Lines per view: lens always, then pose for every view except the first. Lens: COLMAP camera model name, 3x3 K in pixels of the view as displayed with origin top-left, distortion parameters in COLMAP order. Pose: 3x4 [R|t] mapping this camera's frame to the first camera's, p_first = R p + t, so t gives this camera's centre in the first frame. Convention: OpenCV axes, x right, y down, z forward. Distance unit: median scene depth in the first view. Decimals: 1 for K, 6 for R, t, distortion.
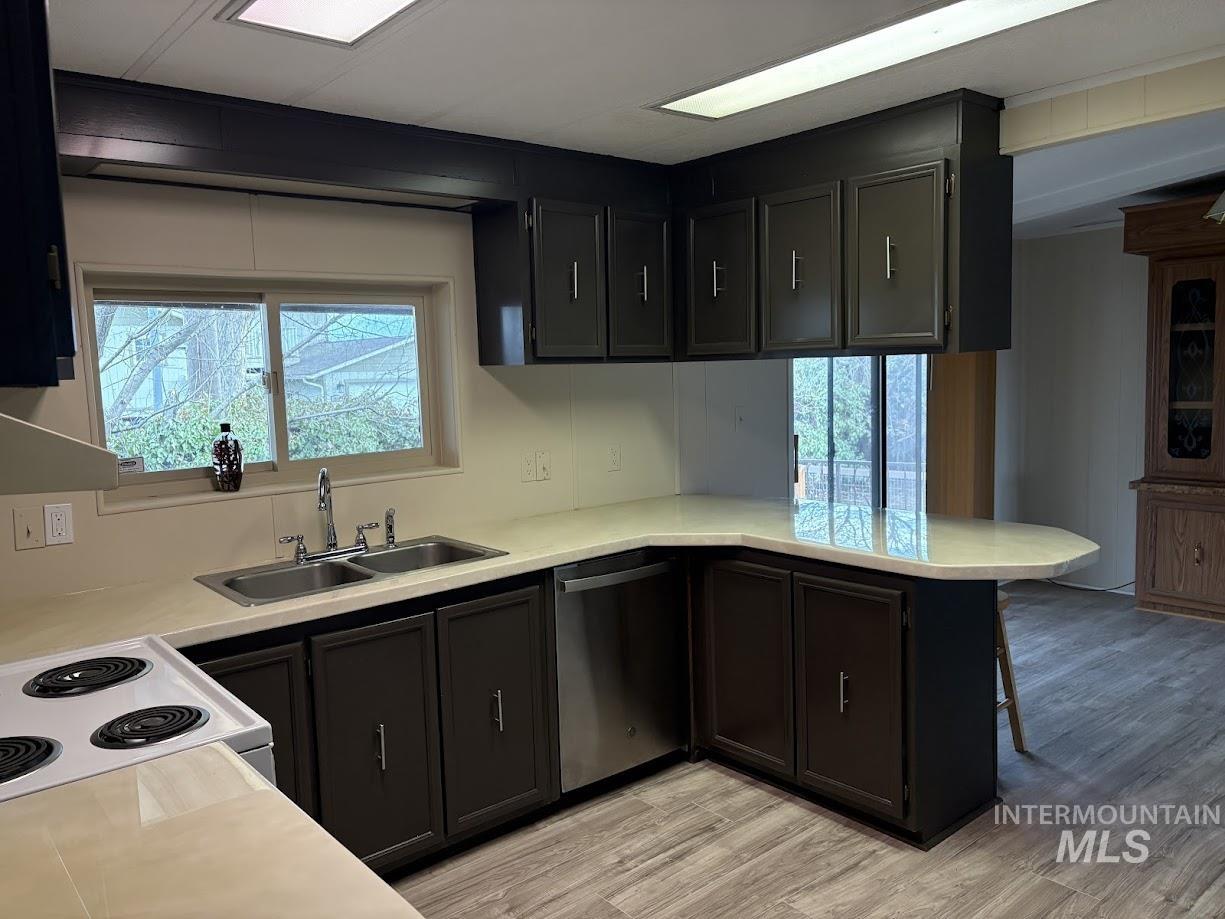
lens RADIAL K [[925.6, 0, 620.5], [0, 925.6, 466.5], [0, 0, 1]] dist [0.033181, -0.031223]
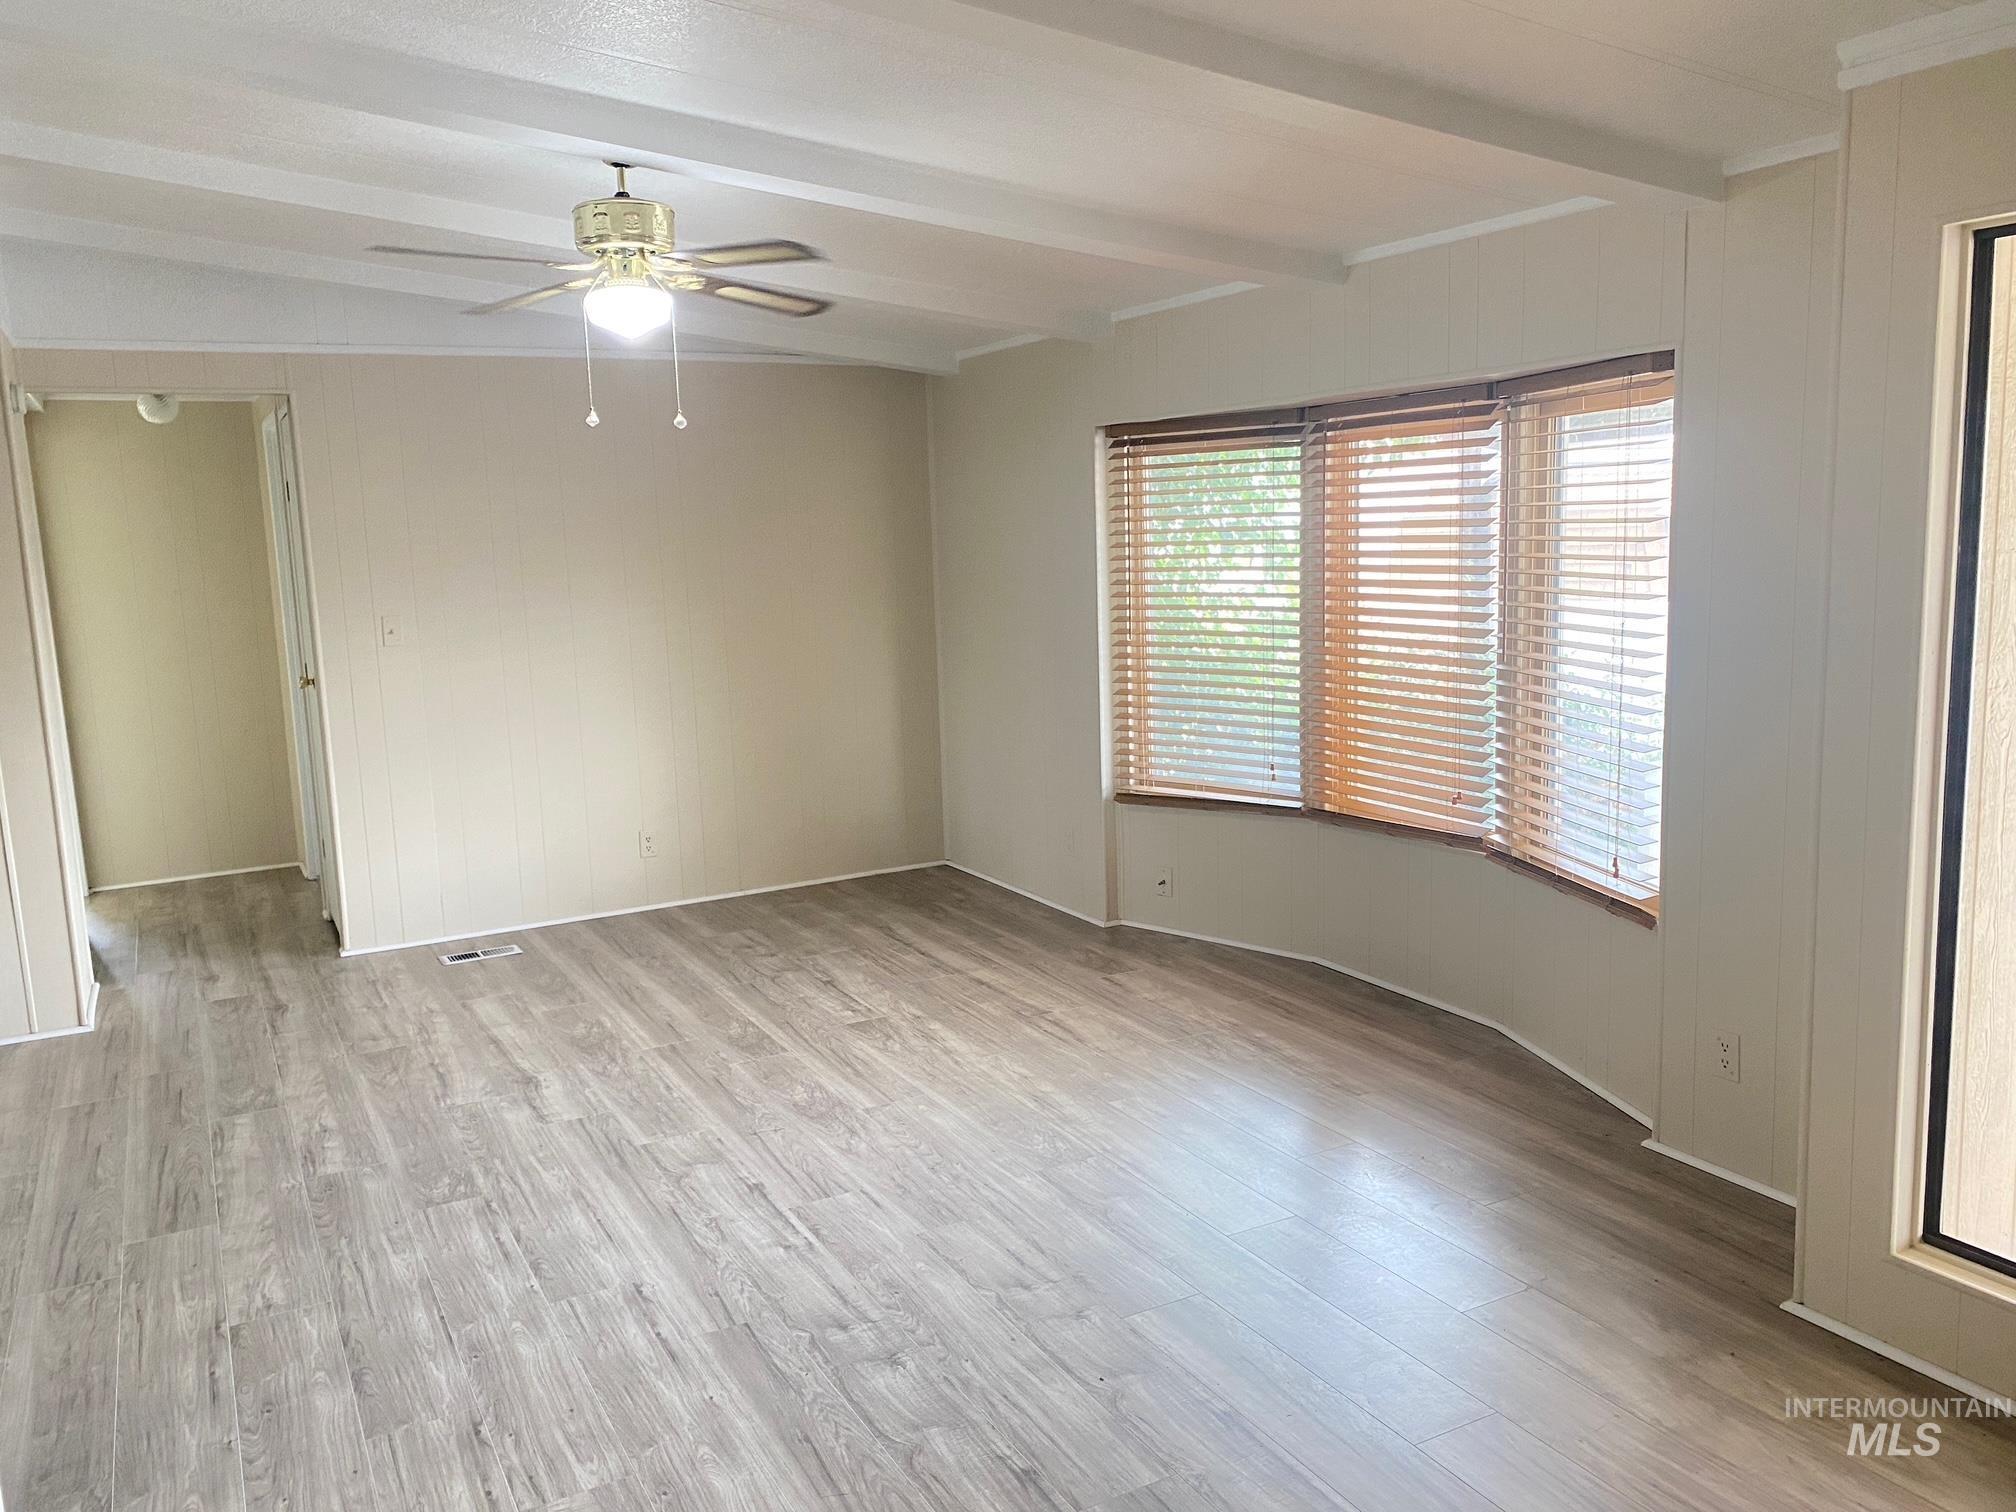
lens RADIAL K [[1546.5, 0, 996.4], [0, 1546.5, 746.0], [0, 0, 1]] dist [0.013121, -0.017500]
pose [[0.212234, -0.118202, 0.970044, -1.153210], [0.131540, 0.987079, 0.091498, -0.004356], [-0.968325, 0.108181, 0.225040, -0.016895]]
